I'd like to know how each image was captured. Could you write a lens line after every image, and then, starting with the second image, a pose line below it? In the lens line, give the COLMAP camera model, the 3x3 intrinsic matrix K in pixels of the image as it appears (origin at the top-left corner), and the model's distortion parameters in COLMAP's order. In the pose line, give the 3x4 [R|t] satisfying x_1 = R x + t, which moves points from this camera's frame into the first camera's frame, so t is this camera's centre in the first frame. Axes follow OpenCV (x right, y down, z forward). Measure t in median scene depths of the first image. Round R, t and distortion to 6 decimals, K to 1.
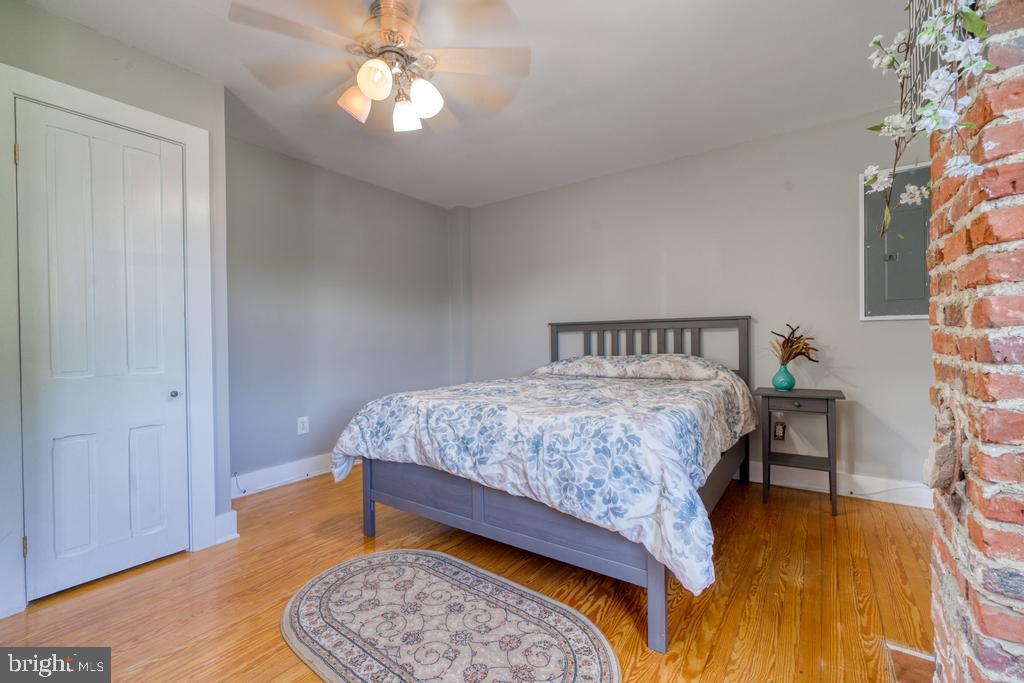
lens RADIAL K [[440.0, 0, 507.4], [0, 440.0, 340.9], [0, 0, 1]] dist [-0.003942, 0.000252]
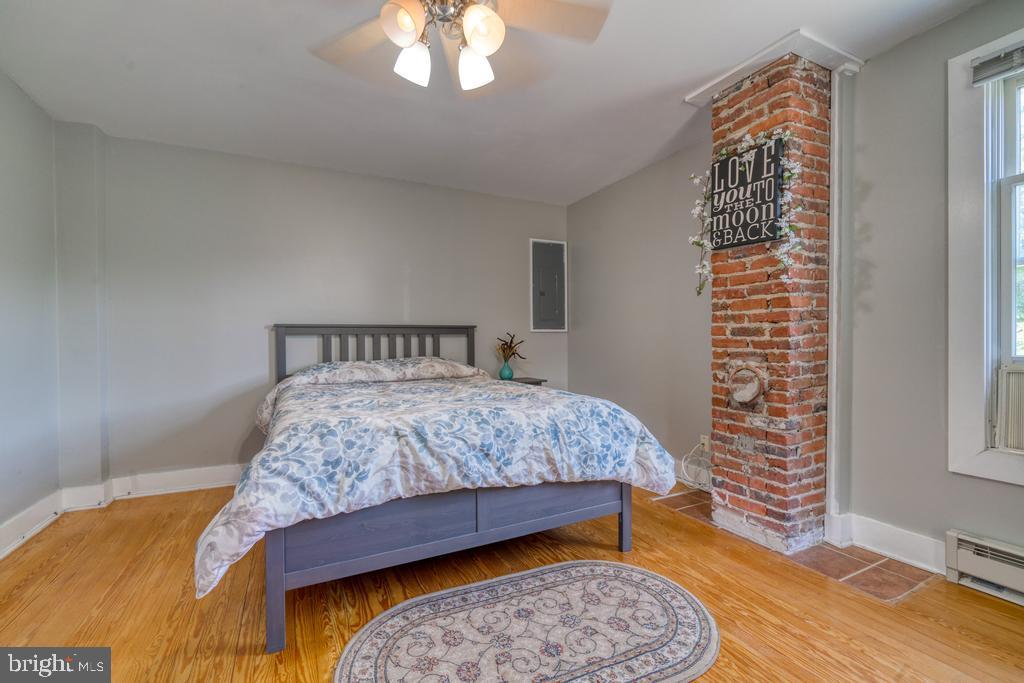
lens RADIAL K [[440.0, 0, 507.4], [0, 440.0, 340.9], [0, 0, 1]] dist [-0.003942, 0.000252]
pose [[0.467649, 0.008302, 0.883875, -0.947382], [0.006530, 0.999896, -0.012846, 0.009333], [-0.883890, 0.011780, 0.467546, 0.530972]]
